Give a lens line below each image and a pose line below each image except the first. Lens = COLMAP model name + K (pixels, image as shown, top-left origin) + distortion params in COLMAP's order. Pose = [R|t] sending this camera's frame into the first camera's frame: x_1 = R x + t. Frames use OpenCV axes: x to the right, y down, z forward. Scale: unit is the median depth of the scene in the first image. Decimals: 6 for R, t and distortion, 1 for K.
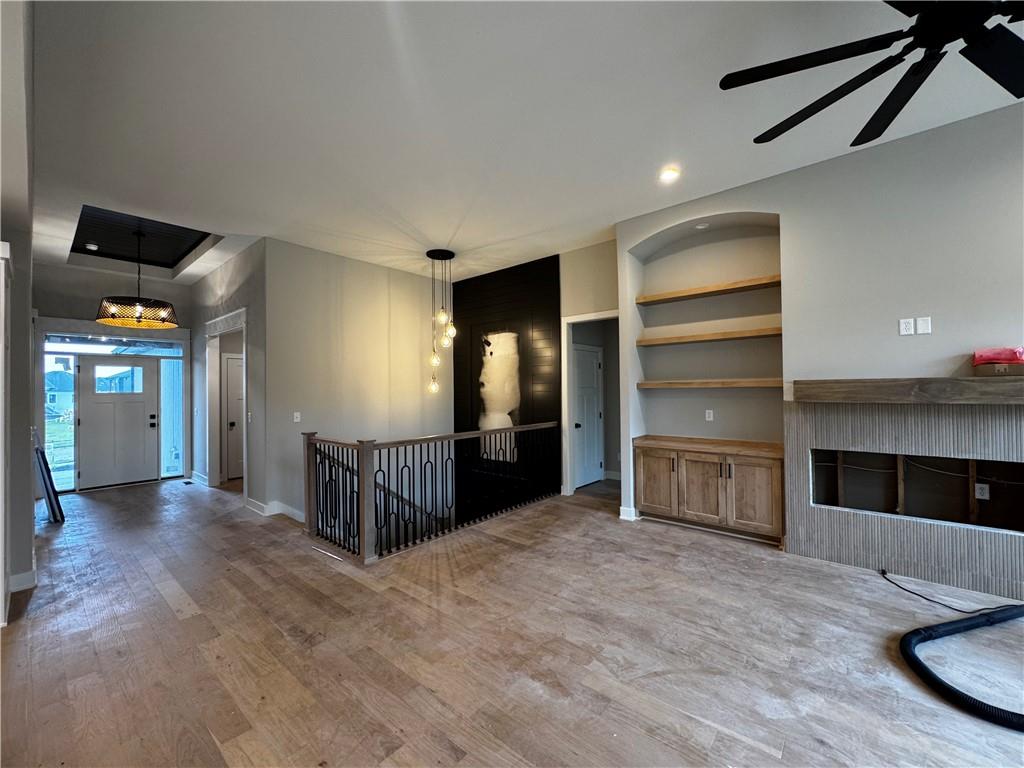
lens RADIAL K [[407.1, 0, 515.3], [0, 407.1, 386.3], [0, 0, 1]] dist [-0.003379, -0.000027]
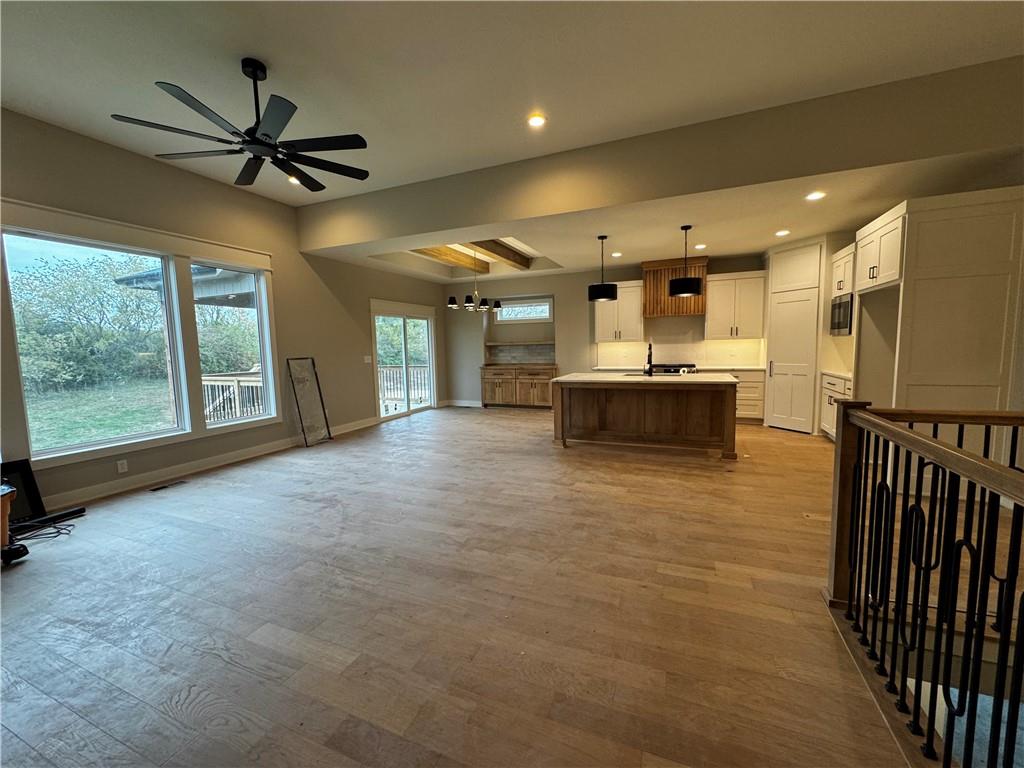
lens RADIAL K [[407.1, 0, 516.1], [0, 407.1, 382.6], [0, 0, 1]] dist [-0.003379, -0.000027]
pose [[-0.952824, 0.065894, -0.296283, 0.331981], [0.044271, 0.995882, 0.079113, 0.063057], [0.300276, 0.062264, -0.951818, 1.952114]]
